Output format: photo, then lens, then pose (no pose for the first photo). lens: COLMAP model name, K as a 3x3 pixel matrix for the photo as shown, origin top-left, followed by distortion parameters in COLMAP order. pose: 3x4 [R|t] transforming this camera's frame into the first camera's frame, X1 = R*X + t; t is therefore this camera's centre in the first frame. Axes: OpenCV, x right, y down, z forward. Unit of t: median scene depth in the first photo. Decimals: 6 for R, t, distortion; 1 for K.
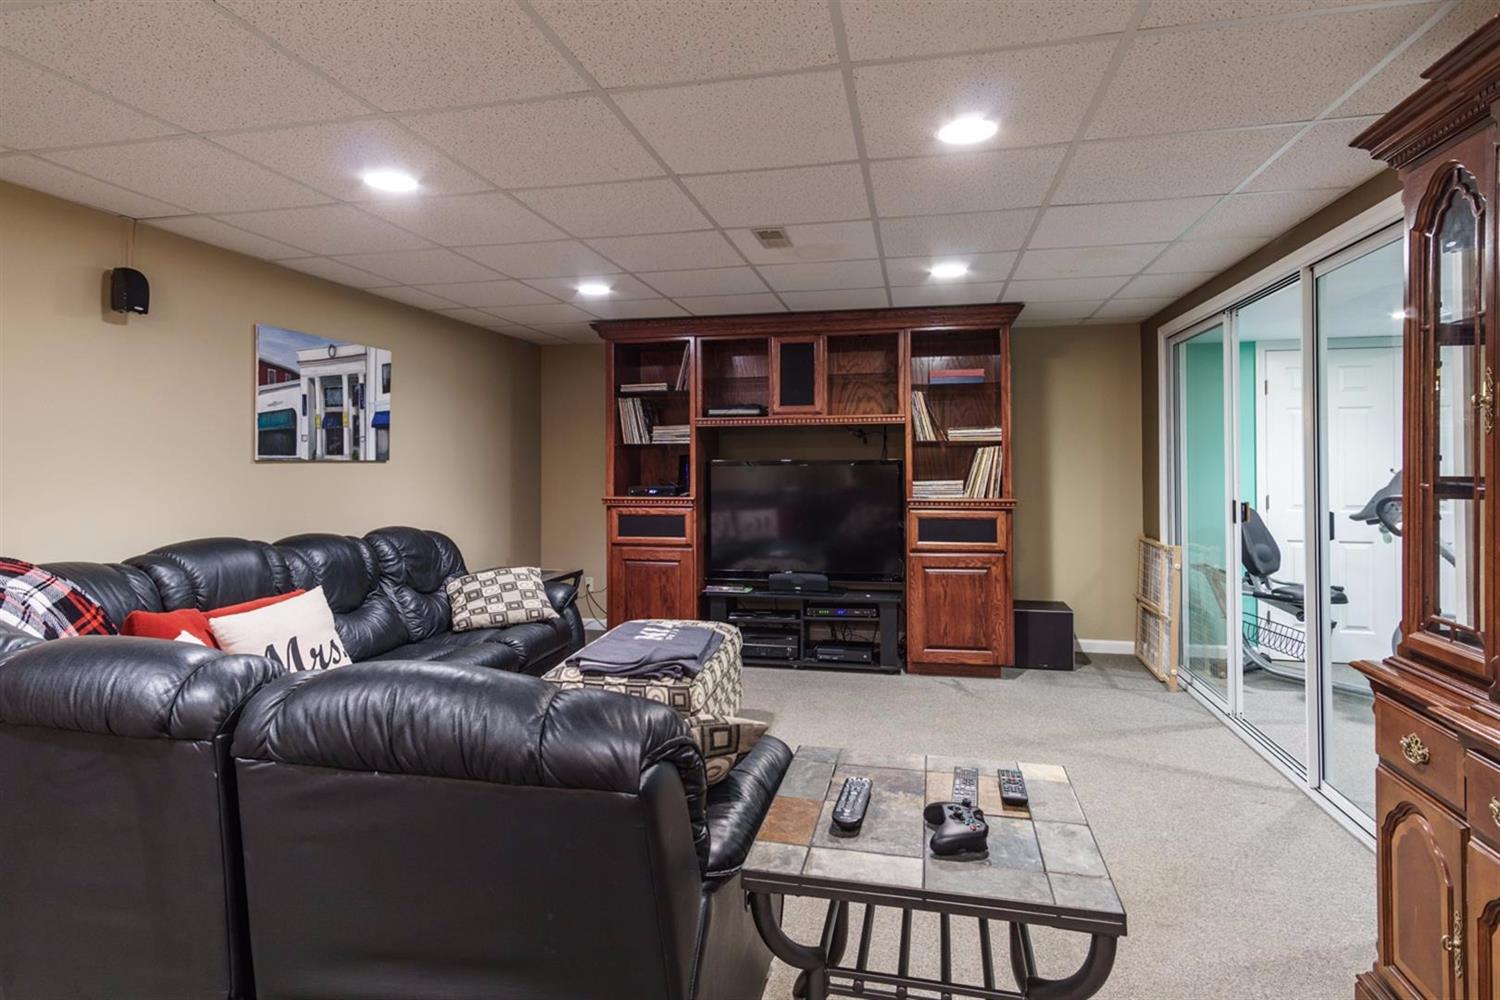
lens RADIAL K [[801.8, 0, 754.6], [0, 801.8, 495.2], [0, 0, 1]] dist [0.006391, 0.000994]
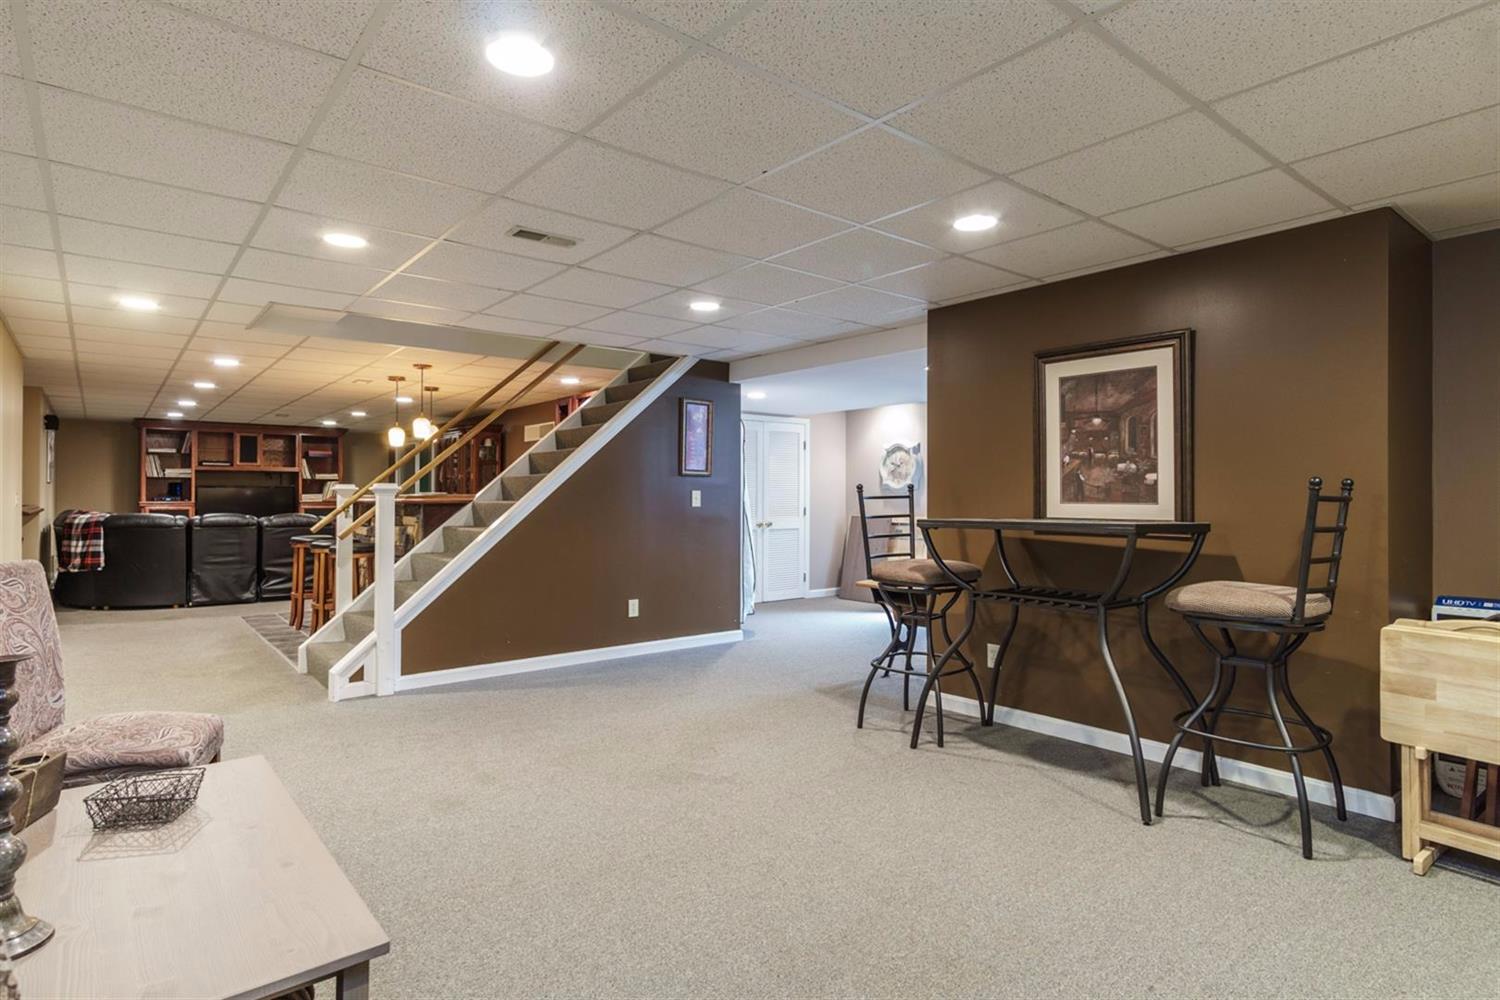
lens RADIAL K [[801.8, 0, 750.7], [0, 801.8, 495.3], [0, 0, 1]] dist [0.006391, 0.000994]
pose [[0.576142, -0.001914, 0.817347, -1.020983], [0.004509, 0.999989, -0.000837, -0.007384], [-0.817337, 0.004168, 0.576145, -1.551716]]
